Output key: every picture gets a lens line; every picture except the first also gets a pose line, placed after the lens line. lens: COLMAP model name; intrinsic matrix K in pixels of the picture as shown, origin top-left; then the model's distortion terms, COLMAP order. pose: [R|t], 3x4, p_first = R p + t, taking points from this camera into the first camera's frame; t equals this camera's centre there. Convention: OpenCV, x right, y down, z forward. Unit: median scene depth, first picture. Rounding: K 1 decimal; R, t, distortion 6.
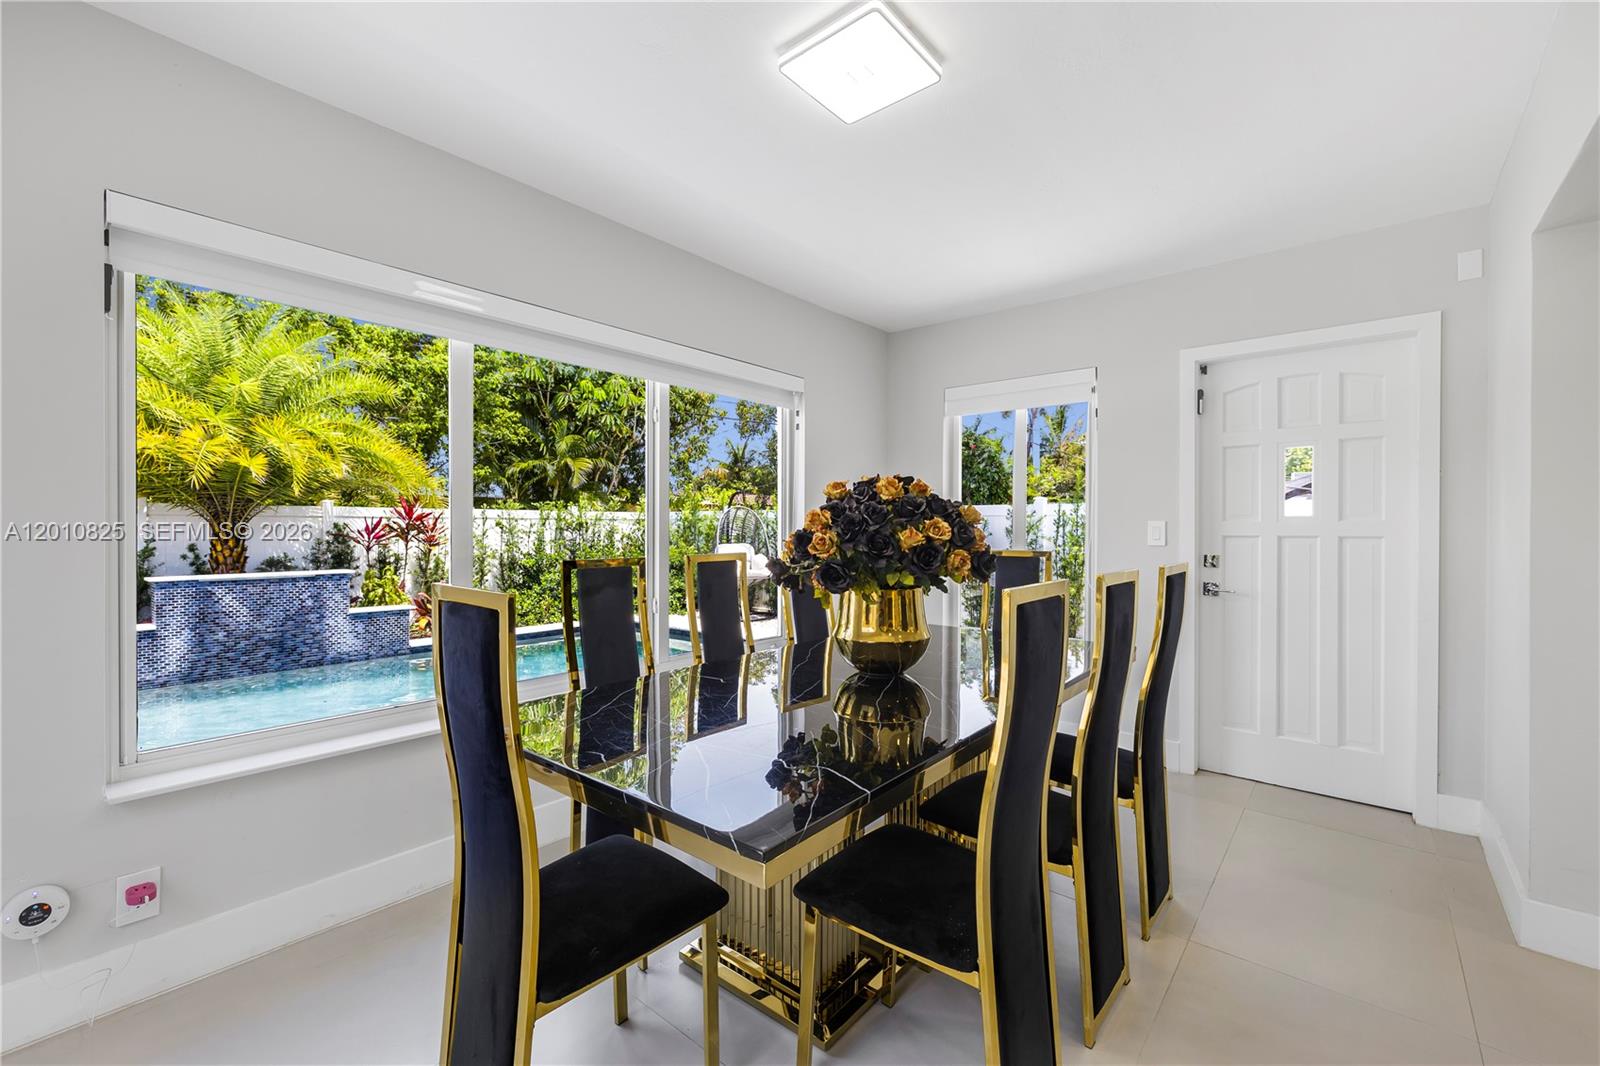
lens RADIAL K [[670.9, 0, 800.0], [0, 670.9, 533.0], [0, 0, 1]] dist [0.000707, 0.000030]
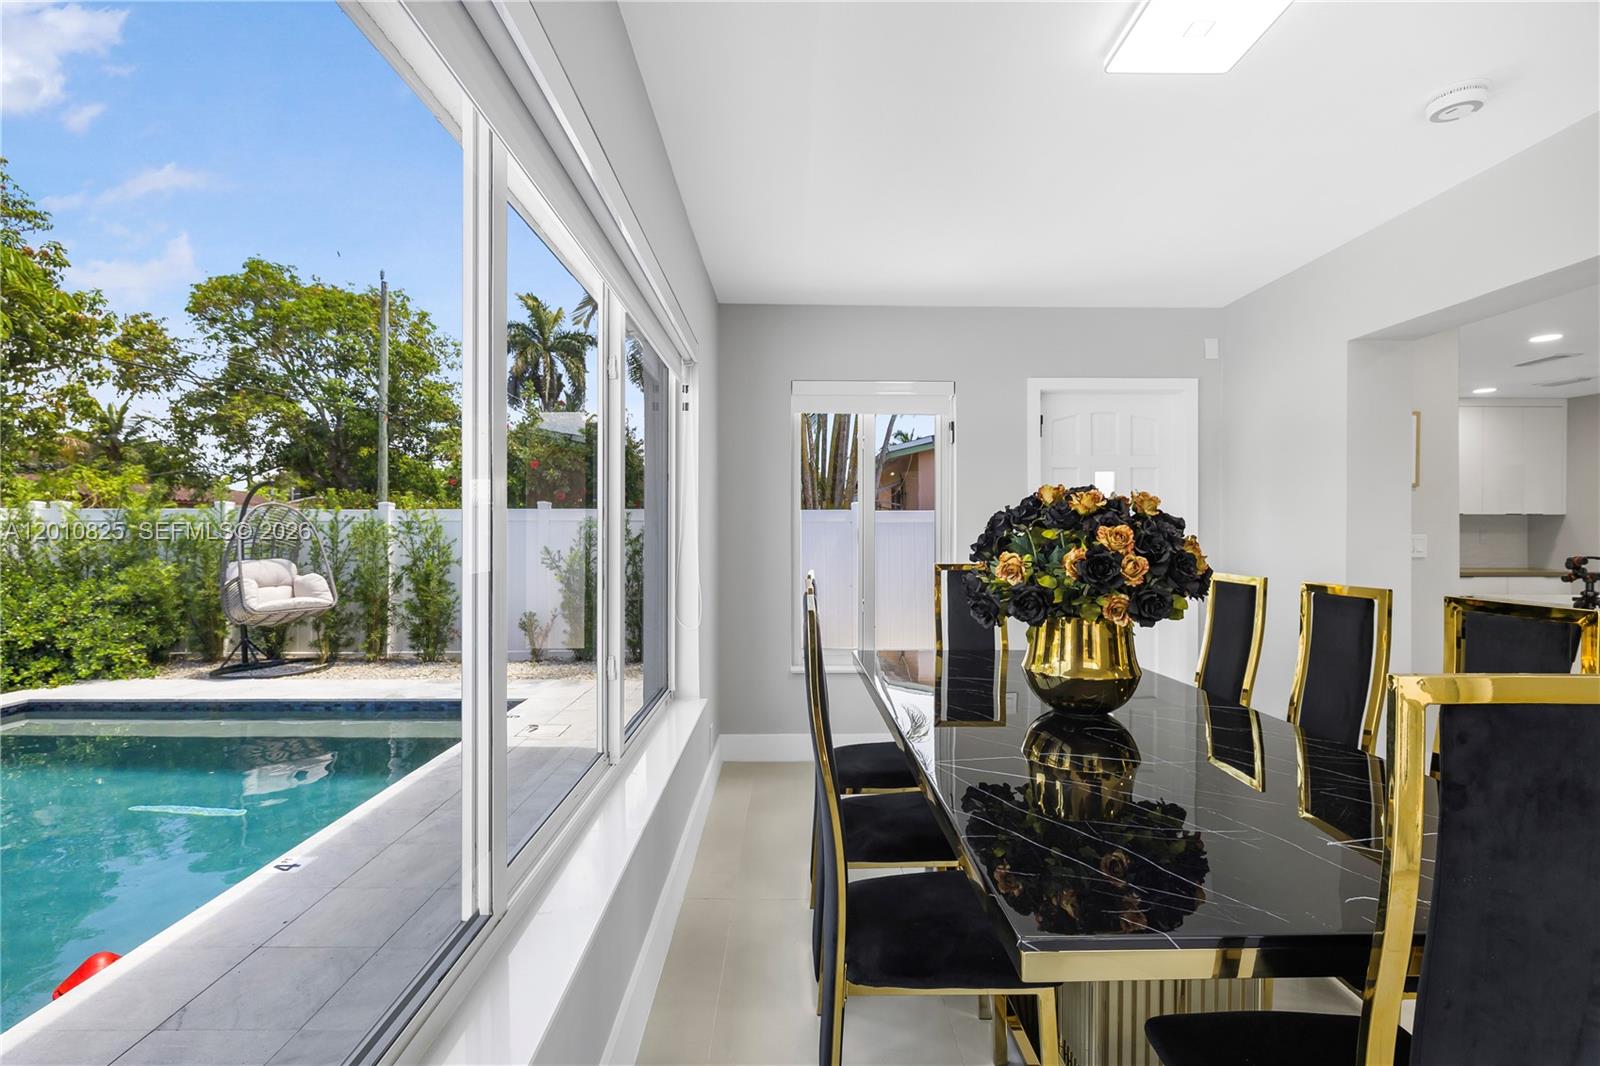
lens RADIAL K [[728.4, 0, 800.0], [0, 728.4, 533.0], [0, 0, 1]] dist [0.001486, 0.000203]
pose [[0.757237, -0.000732, 0.653139, -0.620688], [0.004200, 0.999984, -0.003749, -0.018076], [-0.653126, 0.005582, 0.757228, 0.418567]]
